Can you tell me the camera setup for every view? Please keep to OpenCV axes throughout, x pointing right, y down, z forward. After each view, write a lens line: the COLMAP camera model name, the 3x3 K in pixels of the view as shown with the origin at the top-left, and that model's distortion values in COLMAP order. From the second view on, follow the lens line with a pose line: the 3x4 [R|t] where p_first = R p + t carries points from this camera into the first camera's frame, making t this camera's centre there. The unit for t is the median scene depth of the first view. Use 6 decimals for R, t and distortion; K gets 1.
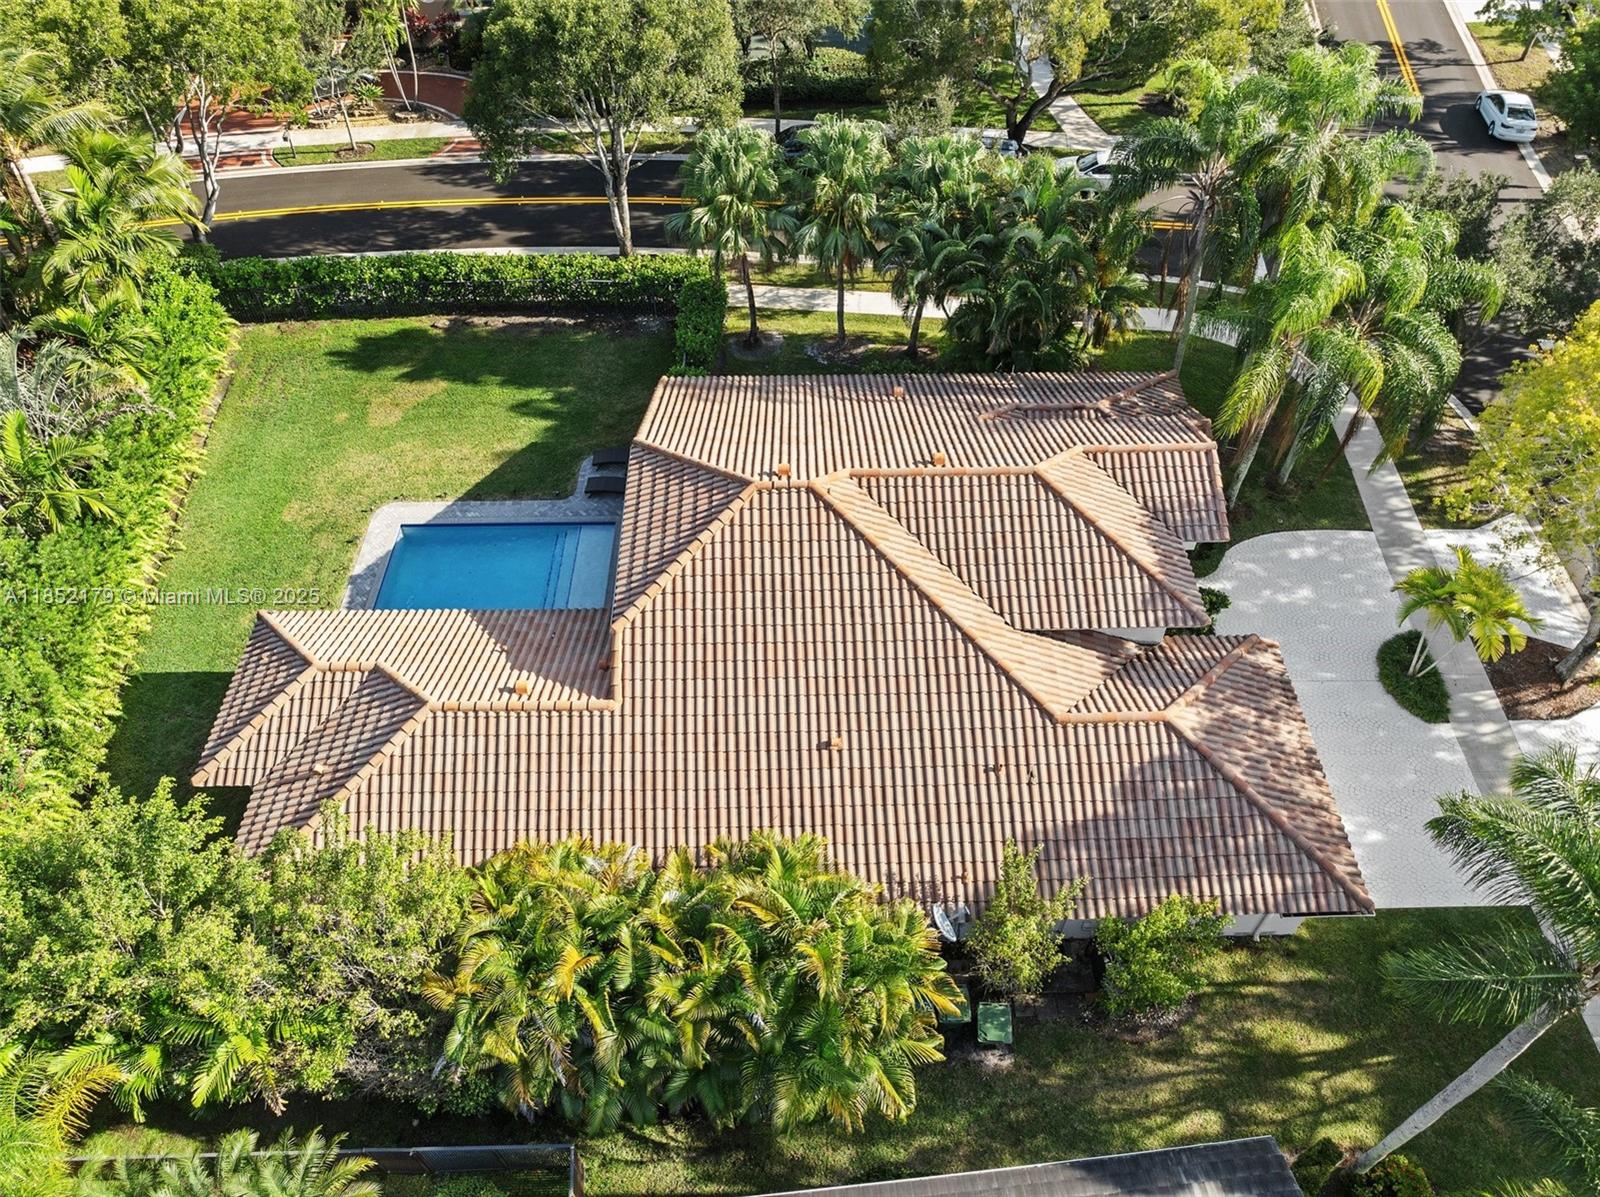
lens RADIAL K [[1112.2, 0, 800.0], [0, 1112.2, 598.5], [0, 0, 1]] dist [-0.018901, -0.003737]
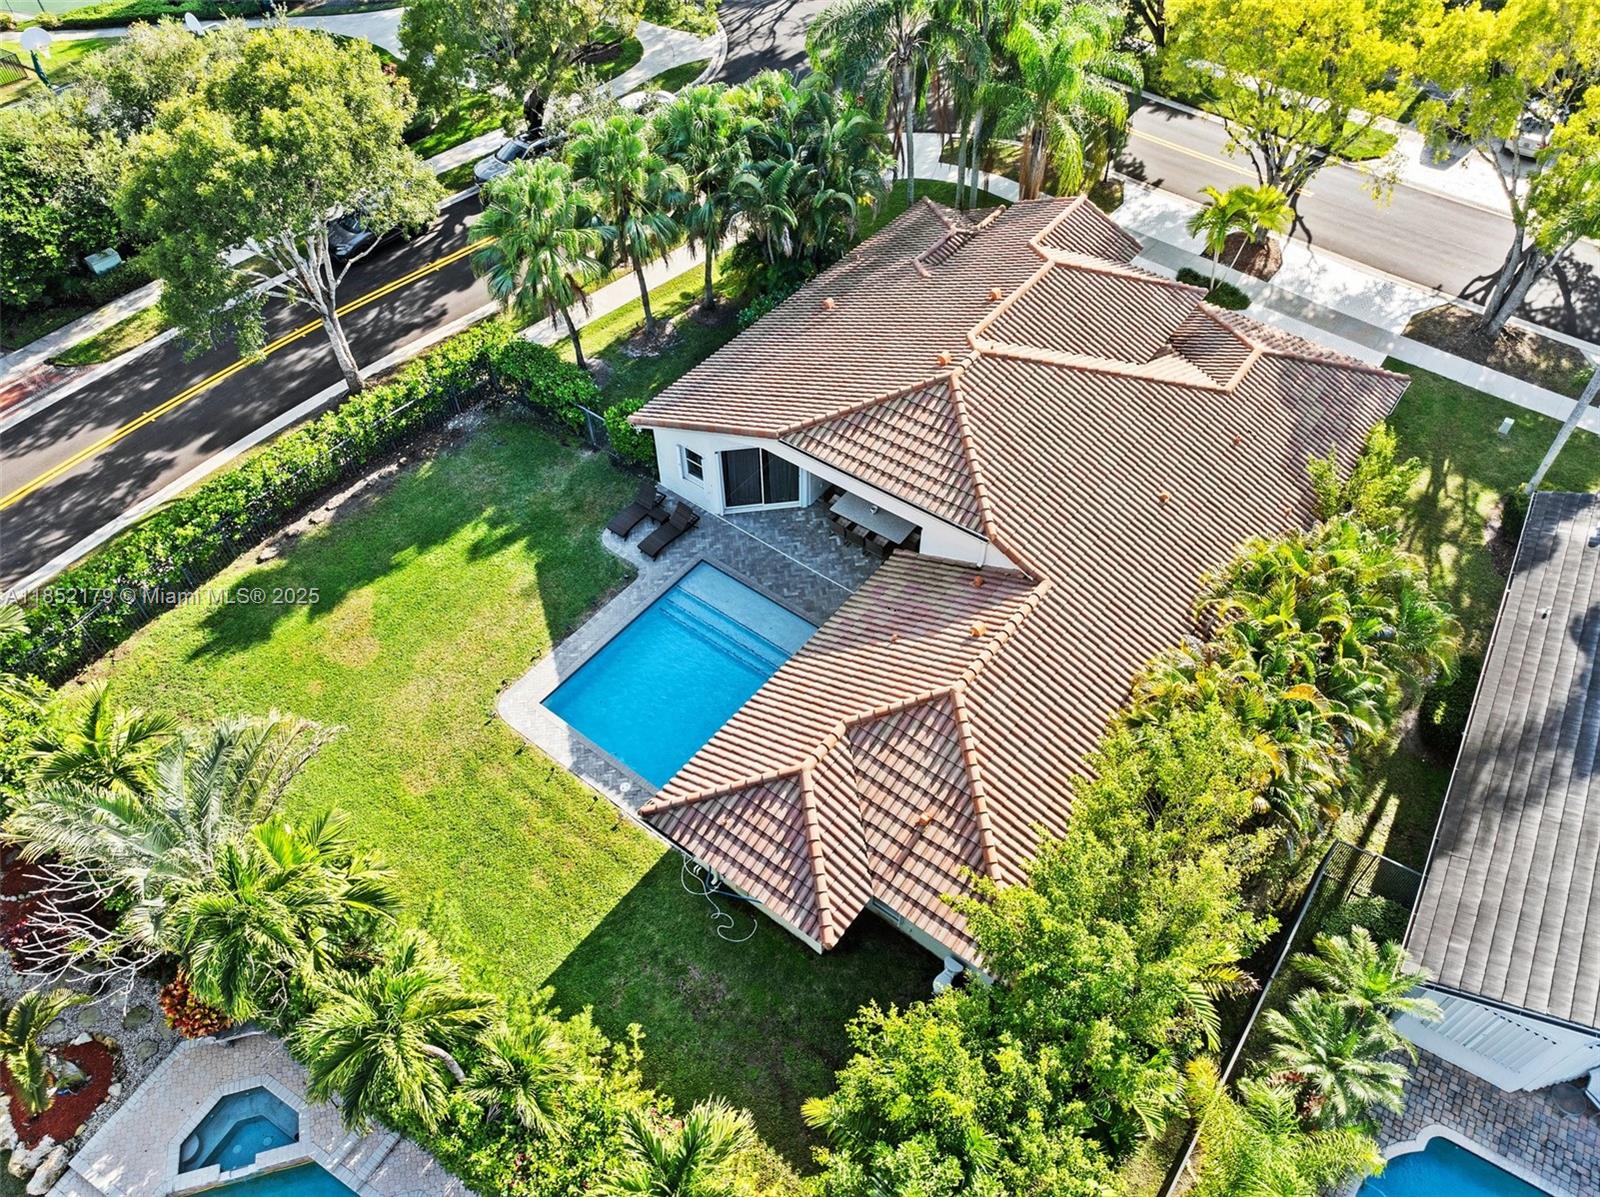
lens RADIAL K [[1112.2, 0, 800.0], [0, 1112.2, 598.5], [0, 0, 1]] dist [-0.018901, -0.003737]
pose [[0.616631, -0.589626, 0.521639, -0.592282], [0.594697, 0.783051, 0.182115, -0.155592], [-0.515850, 0.197920, 0.833502, 0.147819]]
